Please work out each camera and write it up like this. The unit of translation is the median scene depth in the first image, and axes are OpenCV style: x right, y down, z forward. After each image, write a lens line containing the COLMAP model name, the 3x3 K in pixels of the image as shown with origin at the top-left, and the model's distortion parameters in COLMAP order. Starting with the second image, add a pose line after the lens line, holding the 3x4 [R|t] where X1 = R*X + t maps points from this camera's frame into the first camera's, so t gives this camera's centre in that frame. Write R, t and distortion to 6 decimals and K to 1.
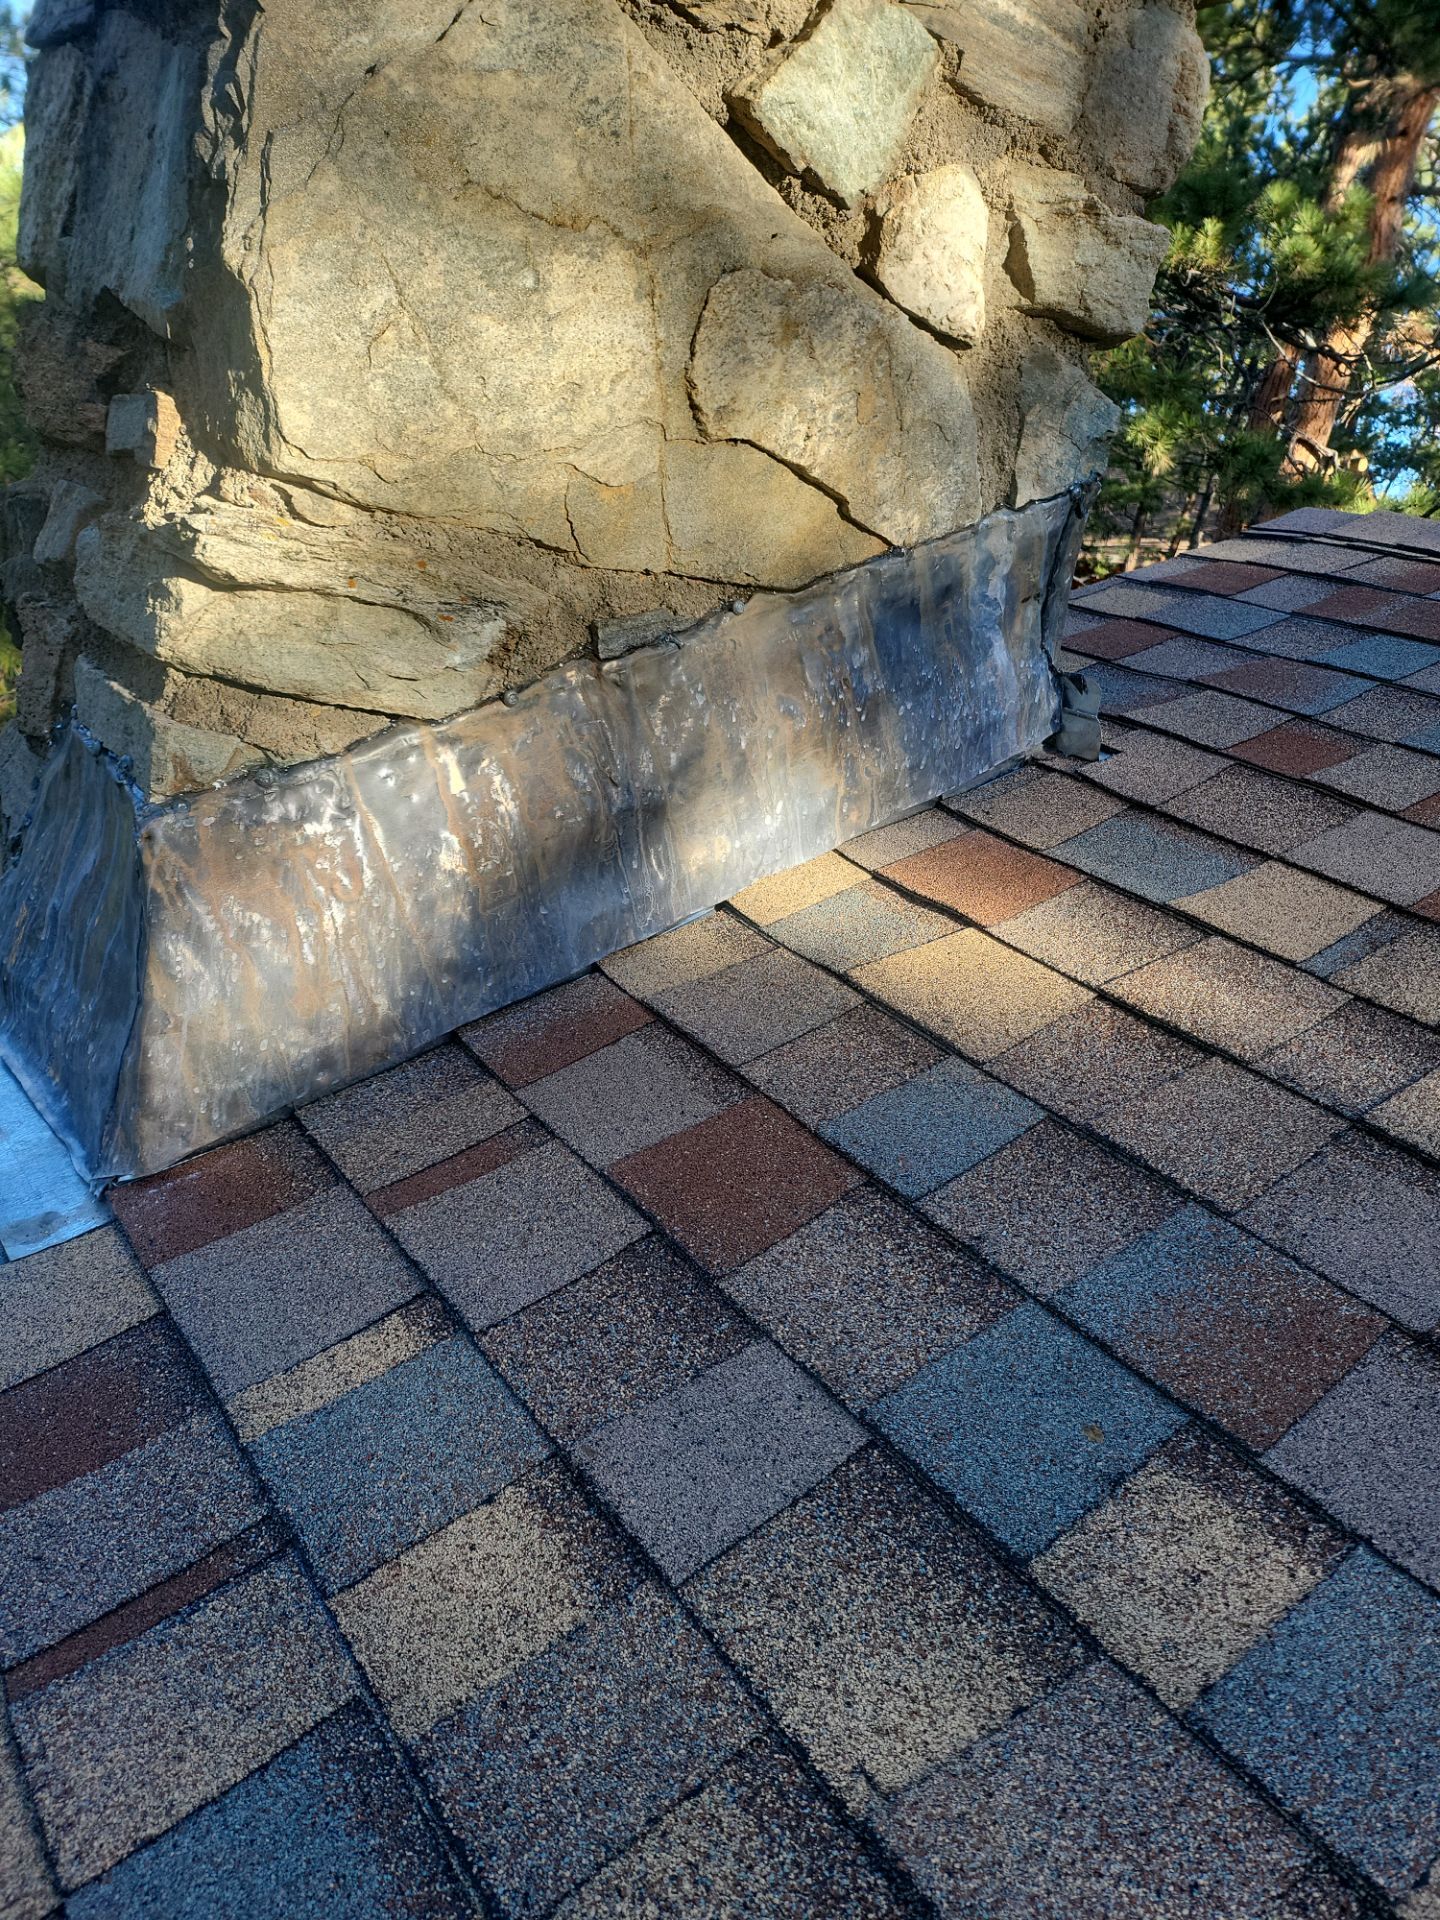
lens RADIAL K [[1358.0, 0, 718.0], [0, 1358.0, 997.5], [0, 0, 1]] dist [0.055168, -0.066957]
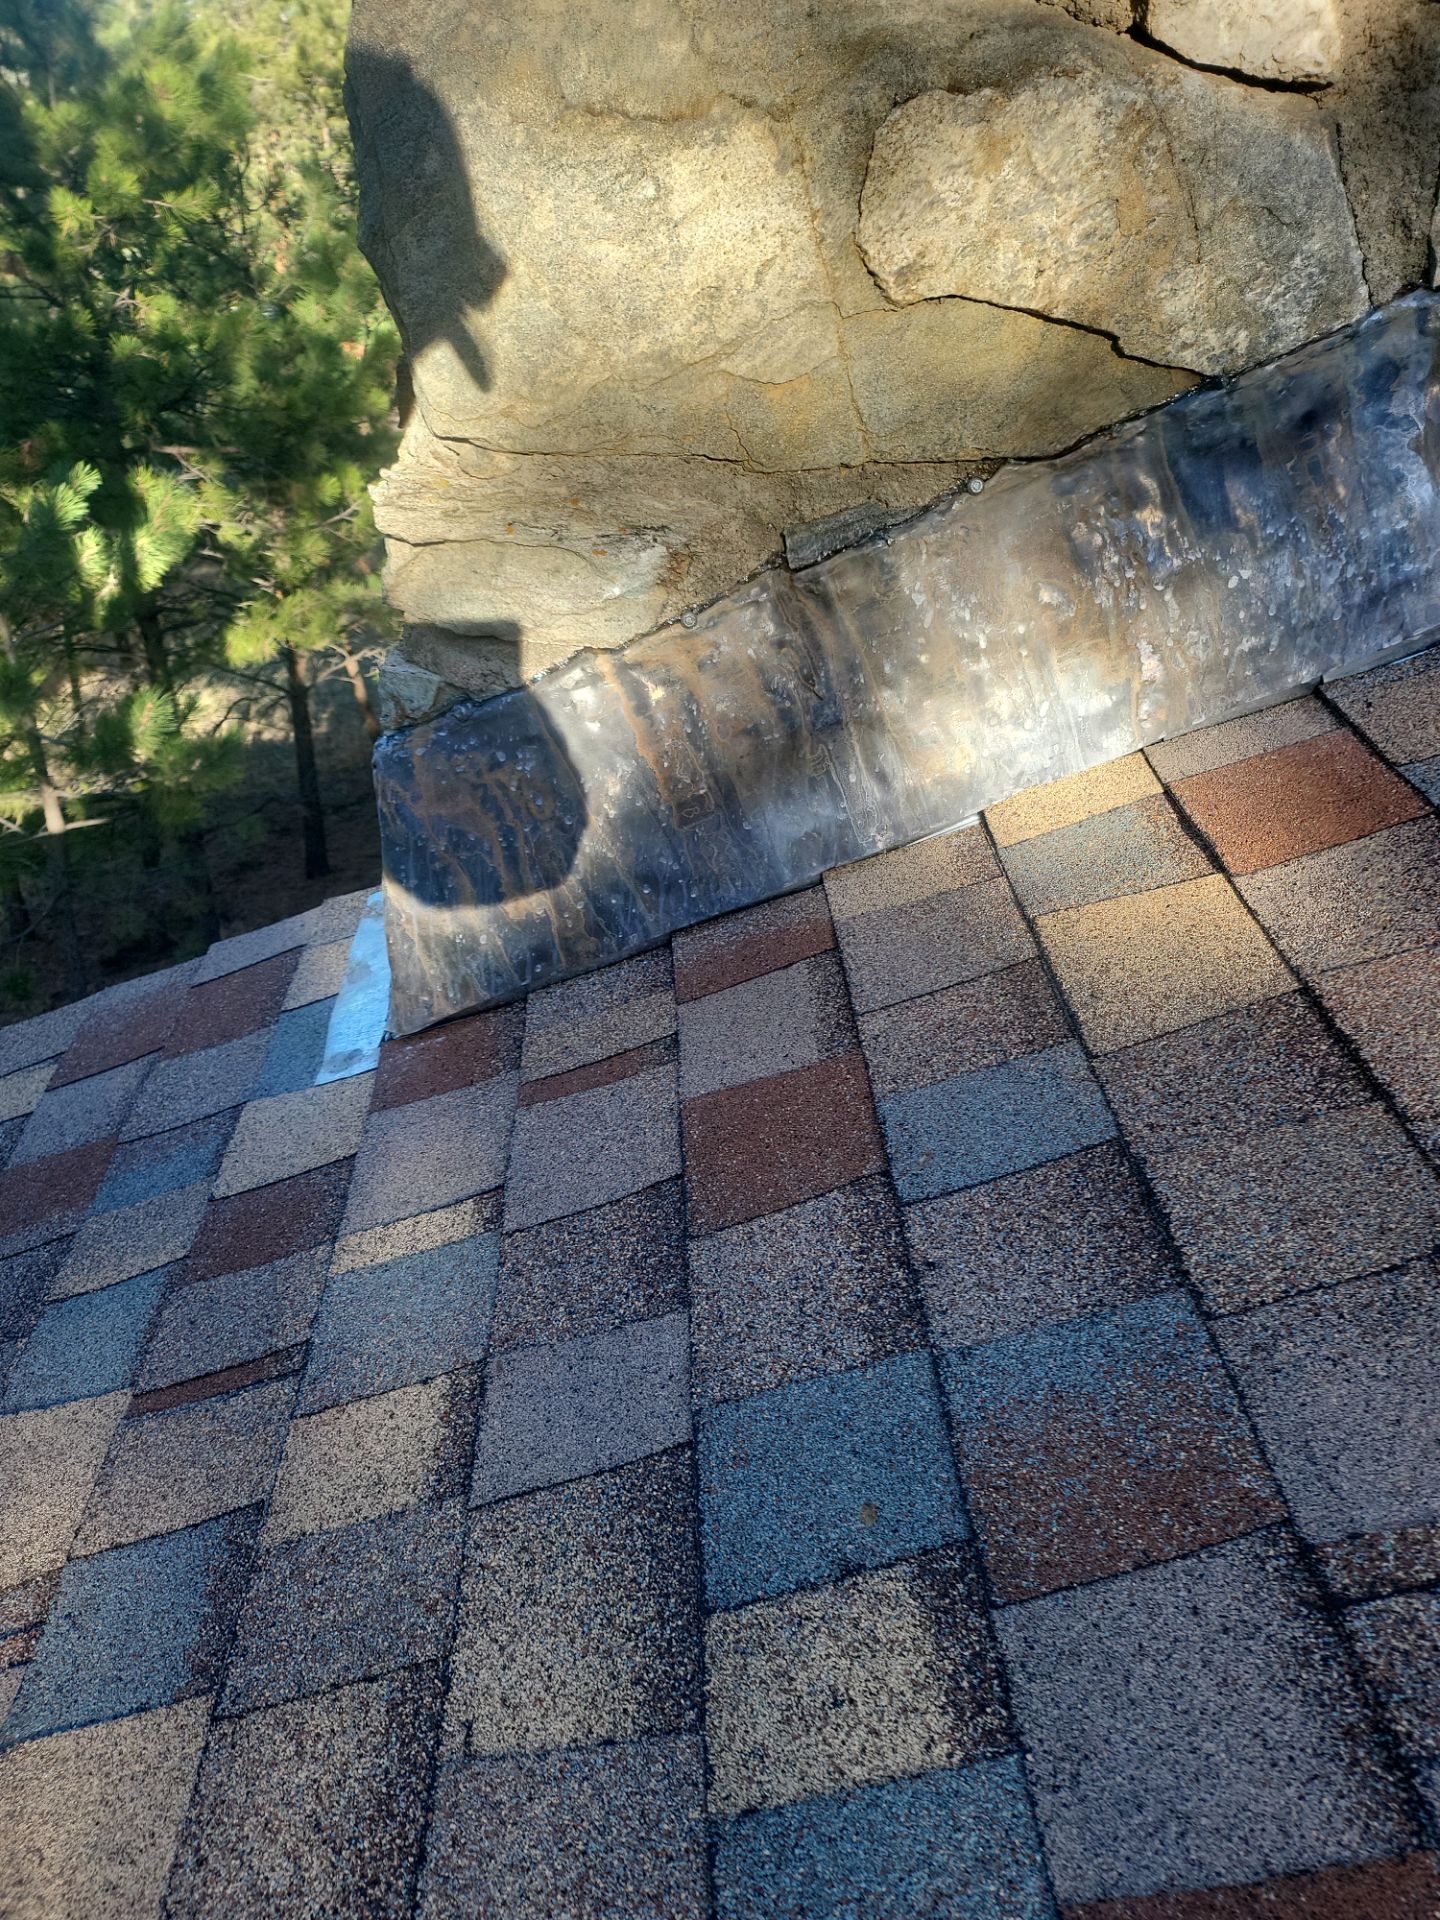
lens RADIAL K [[1374.0, 0, 708.8], [0, 1374.0, 984.7], [0, 0, 1]] dist [0.051228, -0.058009]
pose [[0.803010, 0.137555, -0.579874, 0.479754], [-0.036269, 0.982475, 0.182833, -0.140684], [0.594861, -0.125785, 0.793926, 0.168304]]
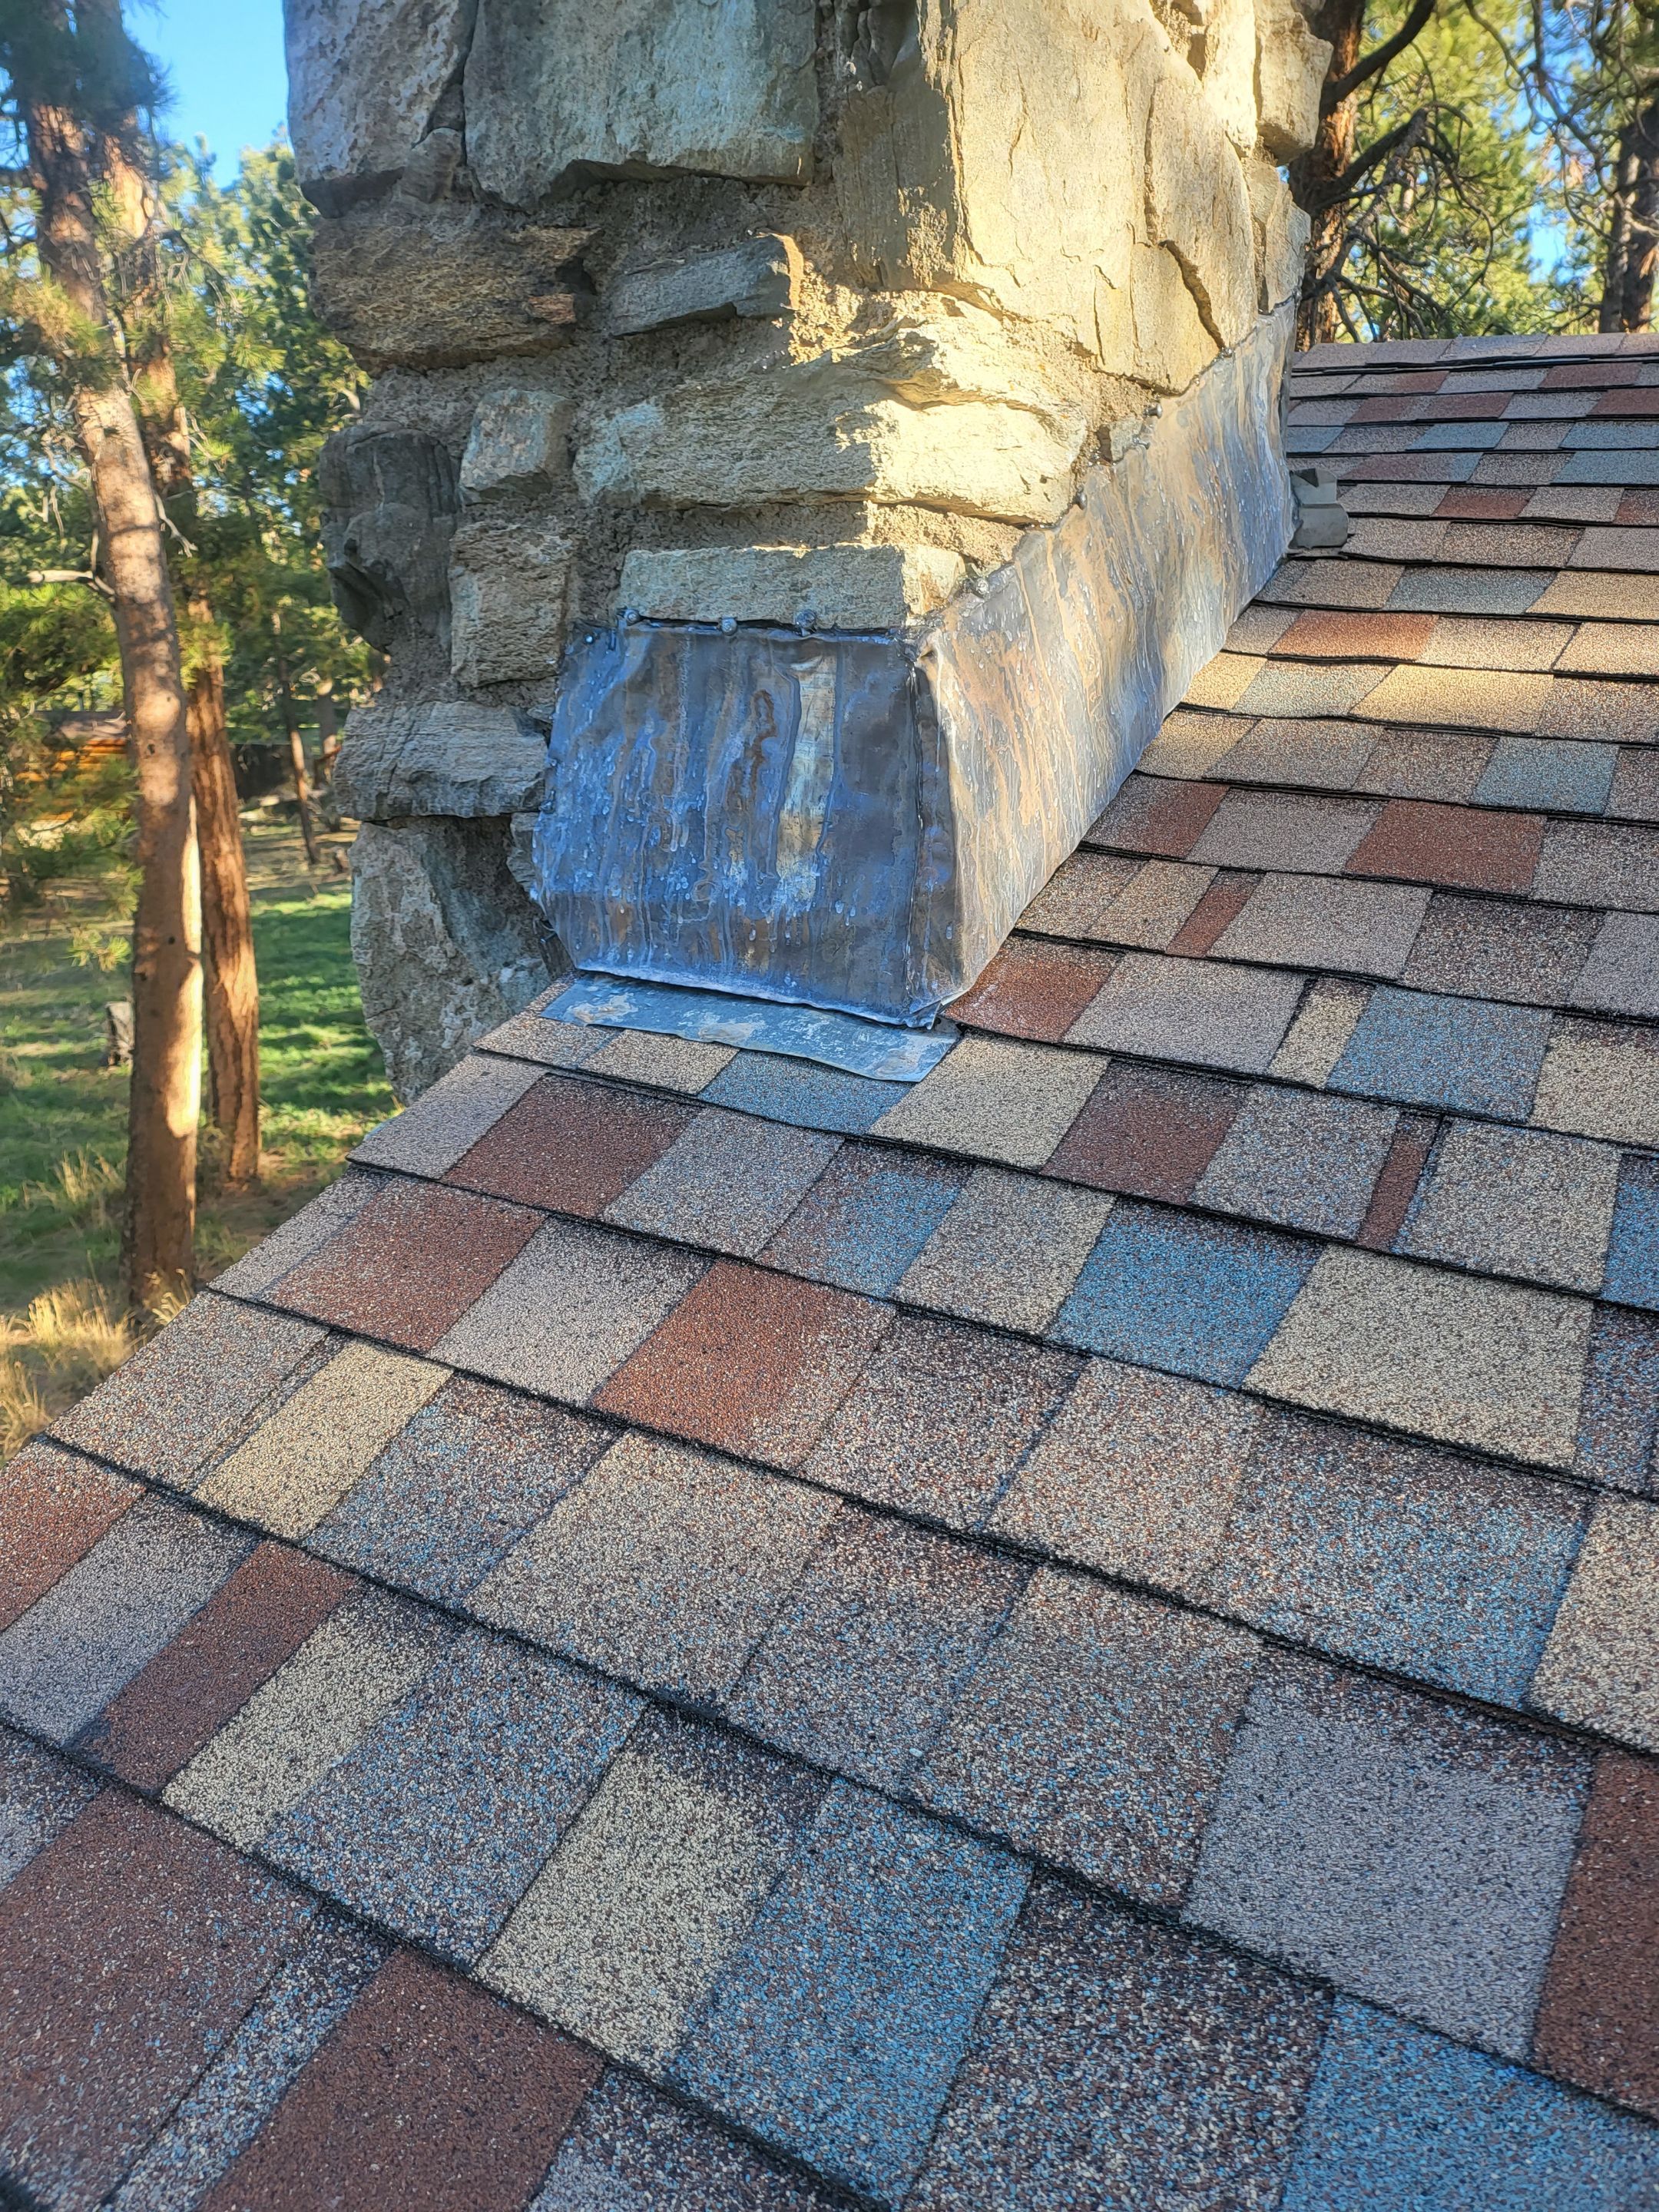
lens RADIAL K [[1562.4, 0, 834.6], [0, 1562.4, 1153.7], [0, 0, 1]] dist [0.062643, -0.066804]
pose [[0.905456, -0.288353, 0.311451, -0.852510], [0.281654, 0.957150, 0.067337, 0.129971], [-0.317522, 0.026751, 0.947873, -0.091846]]
